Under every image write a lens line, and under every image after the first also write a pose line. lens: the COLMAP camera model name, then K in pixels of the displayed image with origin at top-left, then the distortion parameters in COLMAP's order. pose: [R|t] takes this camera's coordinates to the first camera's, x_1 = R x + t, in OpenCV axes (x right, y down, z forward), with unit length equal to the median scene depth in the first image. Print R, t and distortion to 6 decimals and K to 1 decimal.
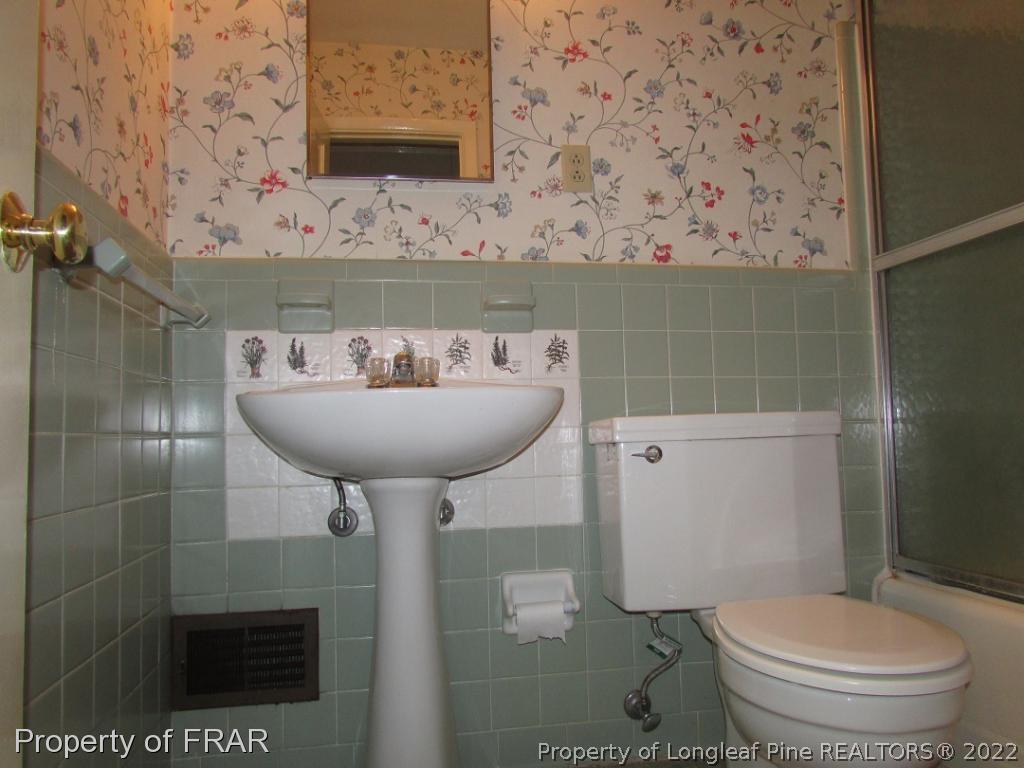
lens RADIAL K [[725.7, 0, 512.0], [0, 725.7, 384.0], [0, 0, 1]] dist [-0.029017, 0.012891]
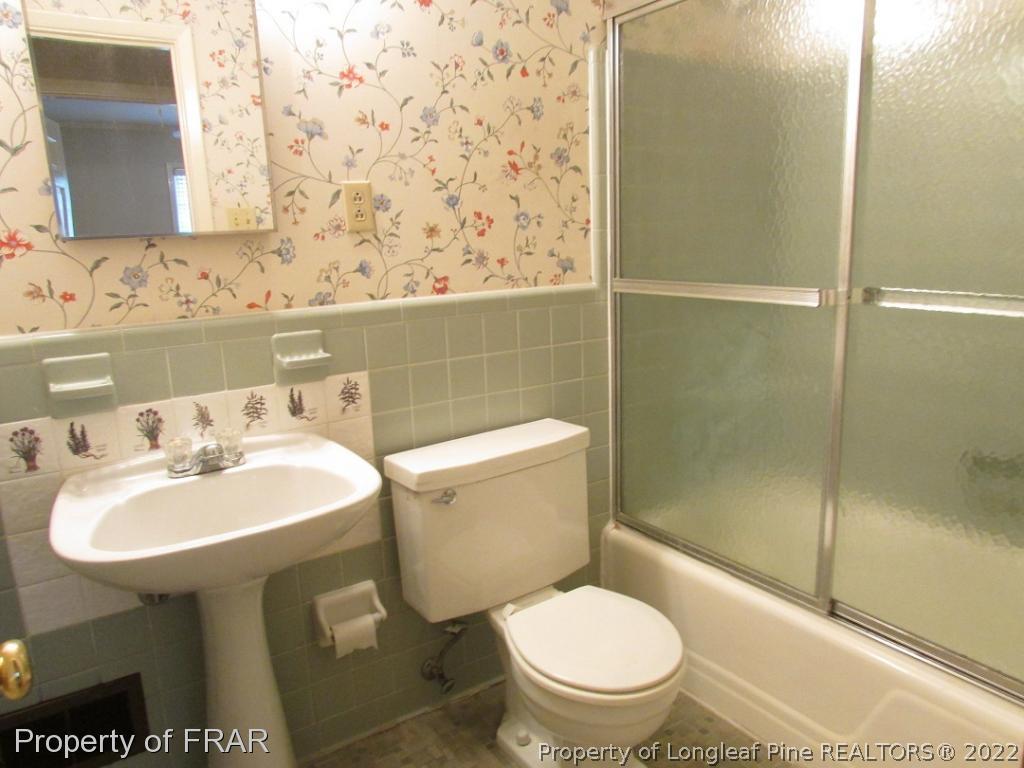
lens RADIAL K [[725.7, 0, 512.0], [0, 725.7, 384.0], [0, 0, 1]] dist [-0.029017, 0.012891]
pose [[0.919213, -0.091362, 0.383015, -0.116716], [-0.010939, 0.966409, 0.256776, -0.312676], [-0.393609, -0.240221, 0.887336, -0.022865]]
